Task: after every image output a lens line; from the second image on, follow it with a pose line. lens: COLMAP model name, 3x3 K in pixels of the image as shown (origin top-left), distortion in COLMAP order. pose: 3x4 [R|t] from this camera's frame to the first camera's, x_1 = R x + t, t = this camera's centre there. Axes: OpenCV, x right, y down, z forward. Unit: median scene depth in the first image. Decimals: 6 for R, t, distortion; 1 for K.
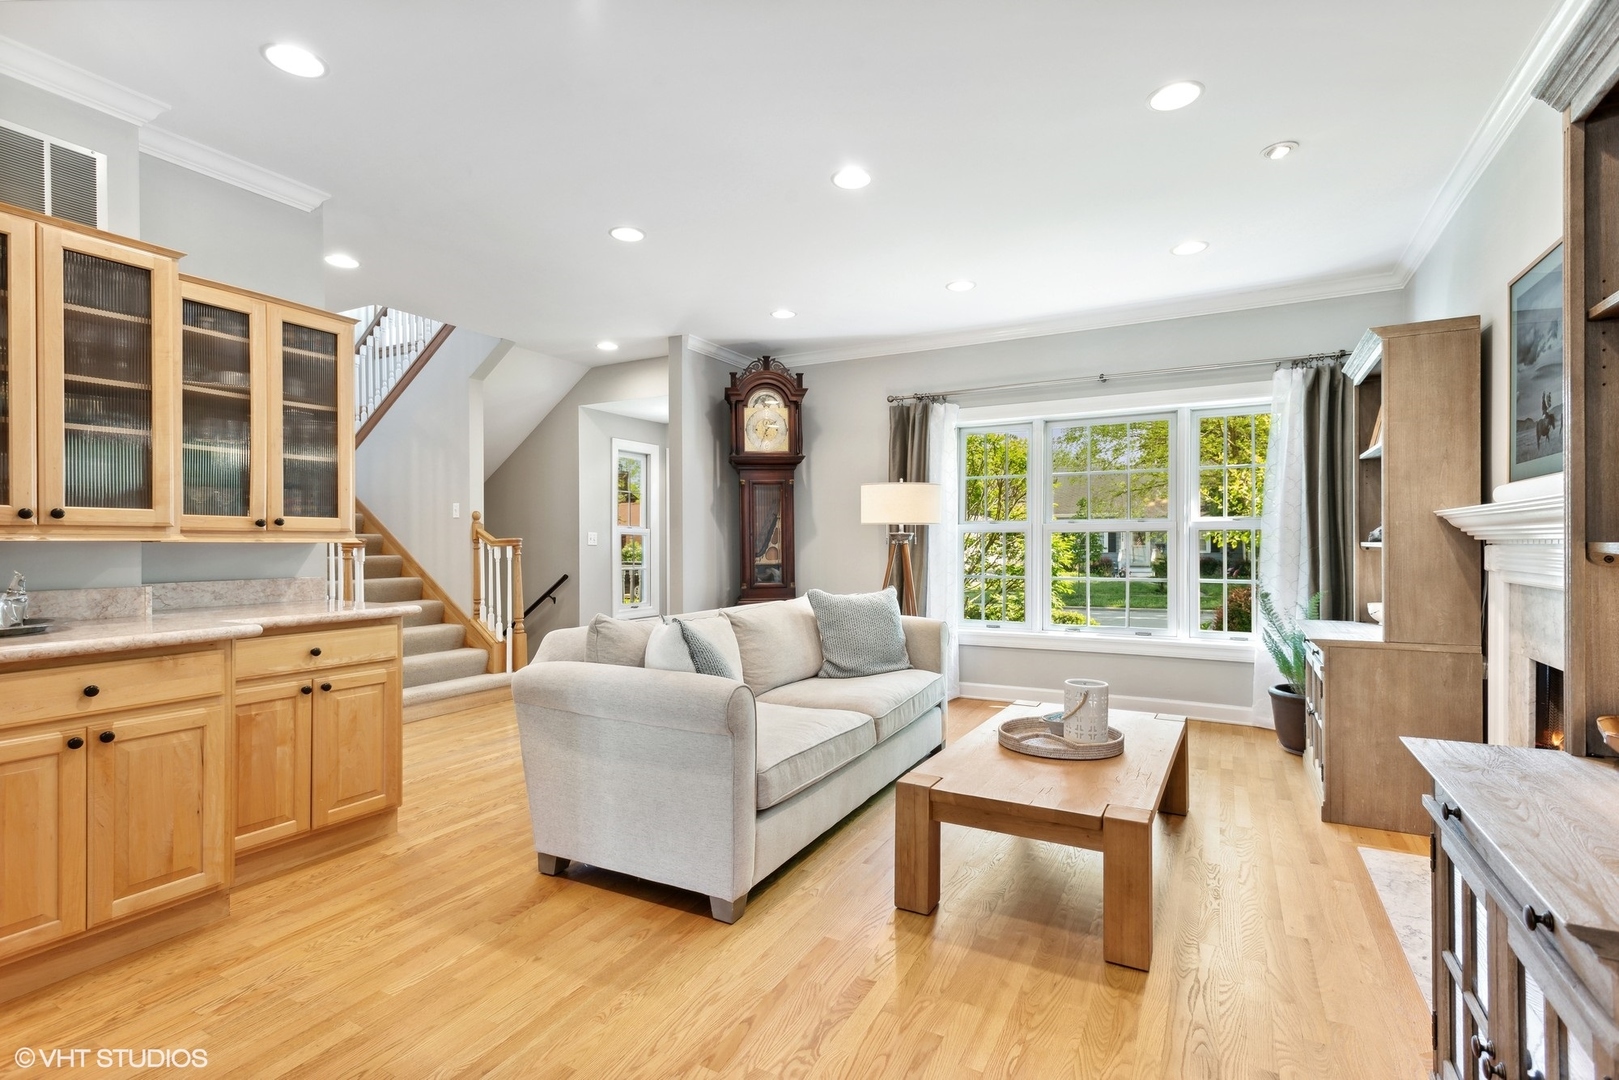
lens RADIAL K [[770.9, 0, 815.4], [0, 770.9, 540.0], [0, 0, 1]] dist [0.014750, -0.001632]
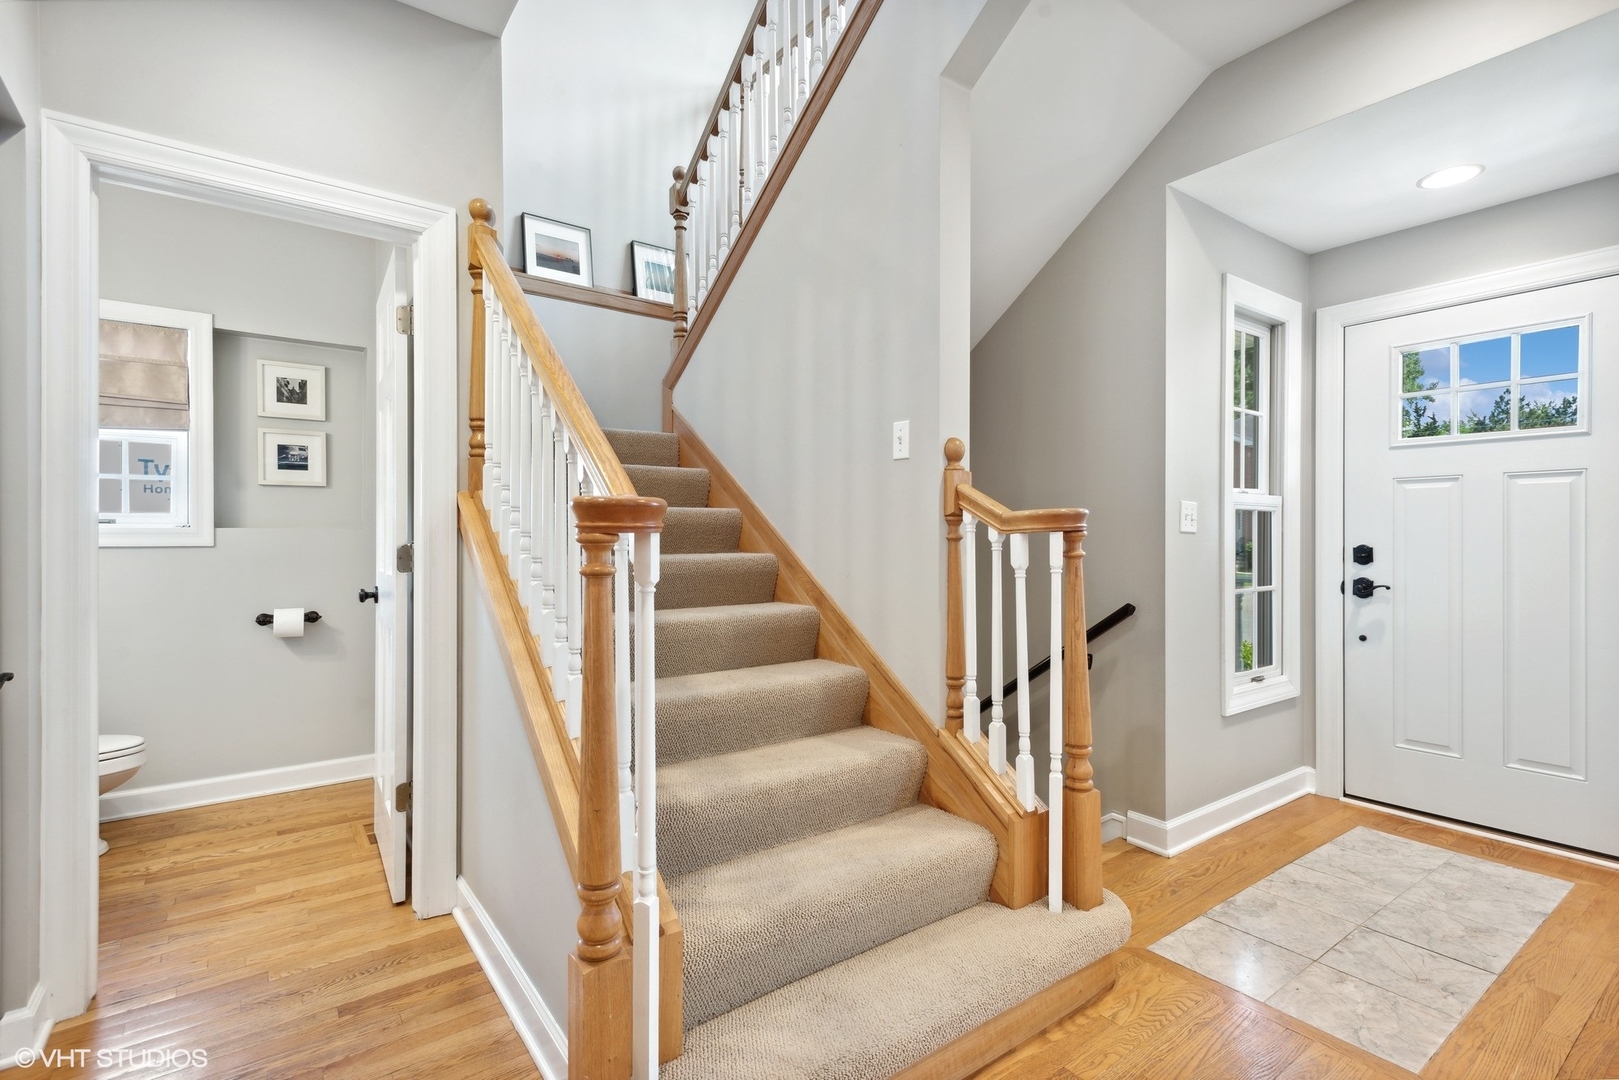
lens RADIAL K [[770.9, 0, 817.8], [0, 770.9, 534.9], [0, 0, 1]] dist [0.014750, -0.001632]
pose [[0.906808, 0.002922, -0.421534, -0.340095], [-0.002348, 0.999995, 0.001880, 0.008585], [0.421537, -0.000715, 0.906811, 0.634671]]
